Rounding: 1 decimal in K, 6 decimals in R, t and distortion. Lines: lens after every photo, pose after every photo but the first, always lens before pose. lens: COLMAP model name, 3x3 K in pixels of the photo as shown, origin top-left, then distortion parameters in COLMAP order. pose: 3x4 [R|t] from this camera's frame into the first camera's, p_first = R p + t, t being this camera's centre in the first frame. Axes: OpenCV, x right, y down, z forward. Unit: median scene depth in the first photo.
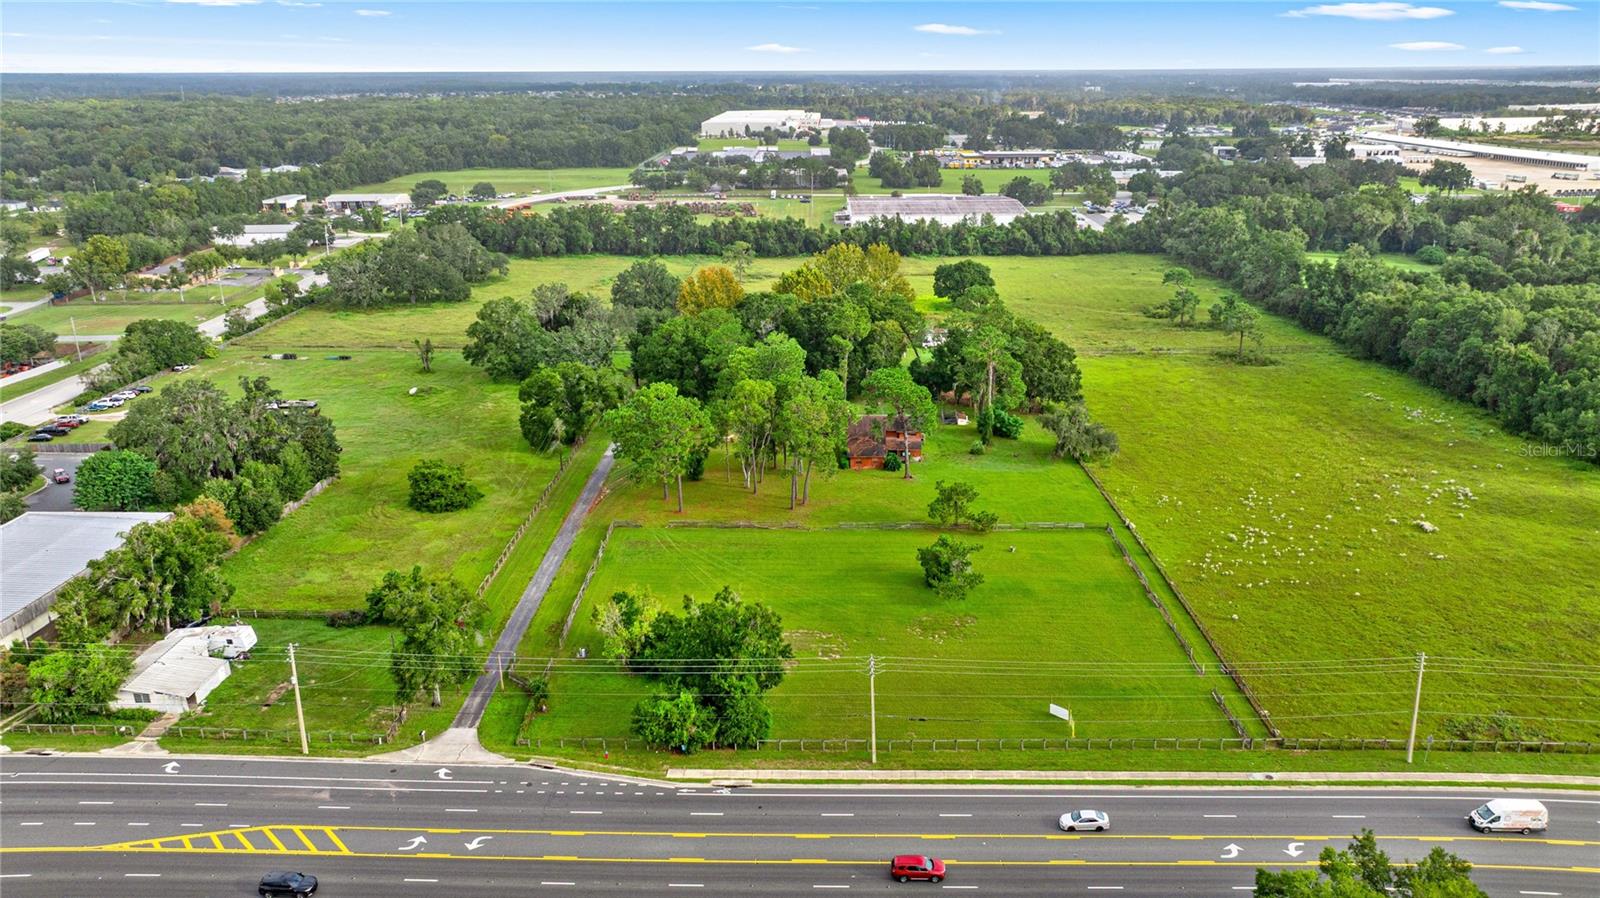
lens RADIAL K [[1136.9, 0, 801.0], [0, 1136.9, 487.9], [0, 0, 1]] dist [-0.041671, 0.056932]
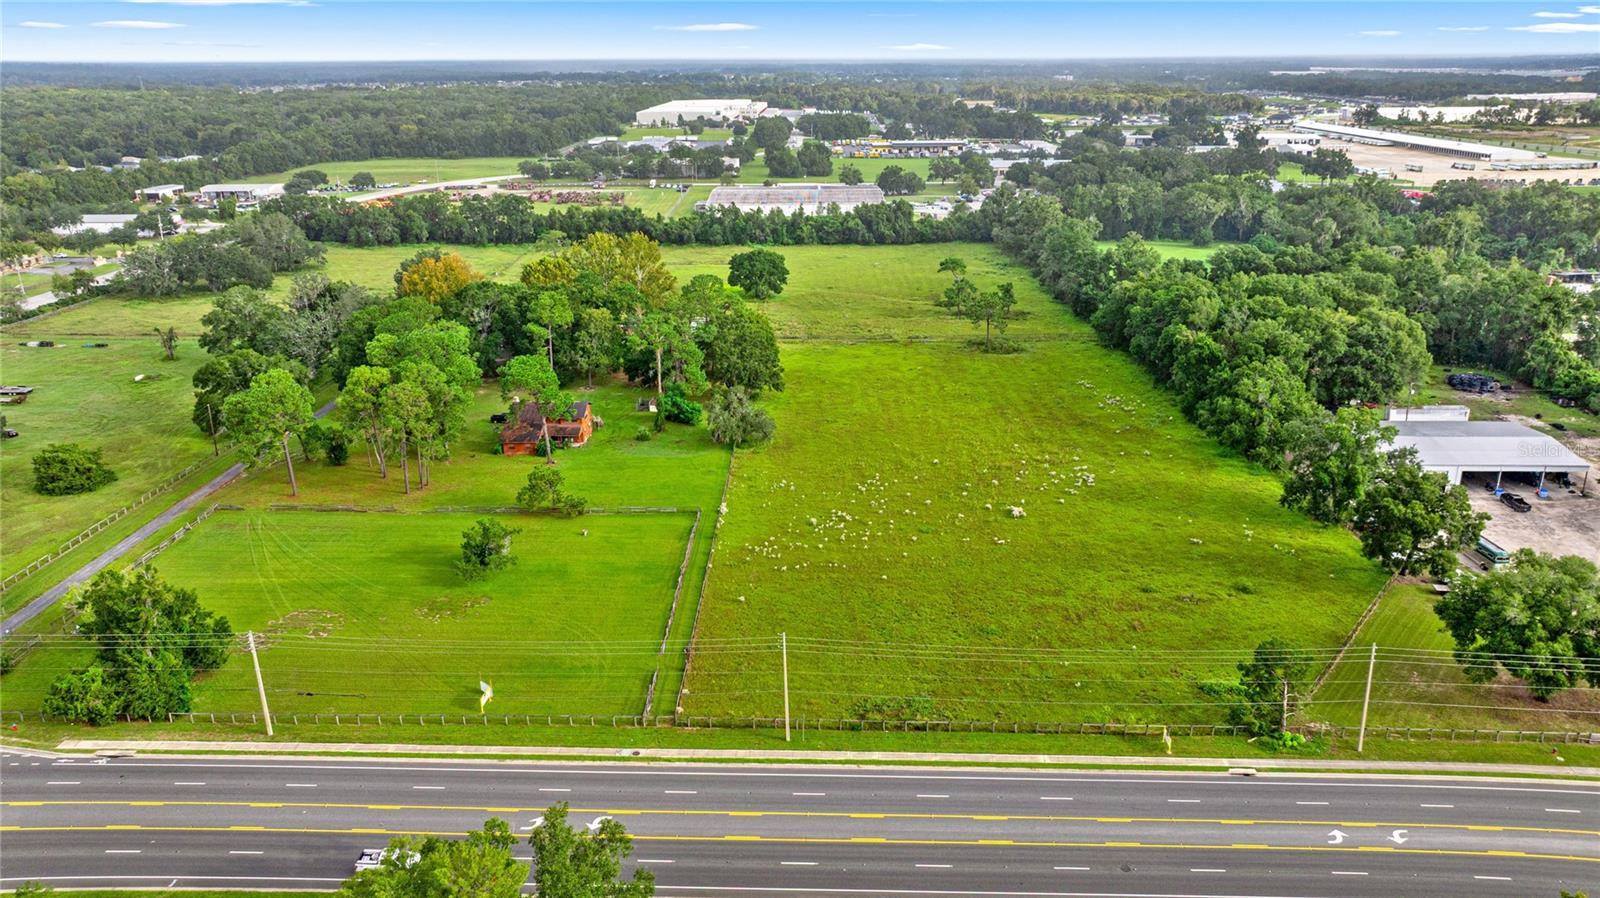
lens RADIAL K [[1115.3, 0, 798.6], [0, 1115.3, 541.3], [0, 0, 1]] dist [-0.030234, 0.030689]
pose [[0.999929, 0.003662, -0.011383, 0.152859], [-0.003023, 0.998448, 0.055607, 0.002273], [0.011569, -0.055569, 0.998388, 0.002113]]
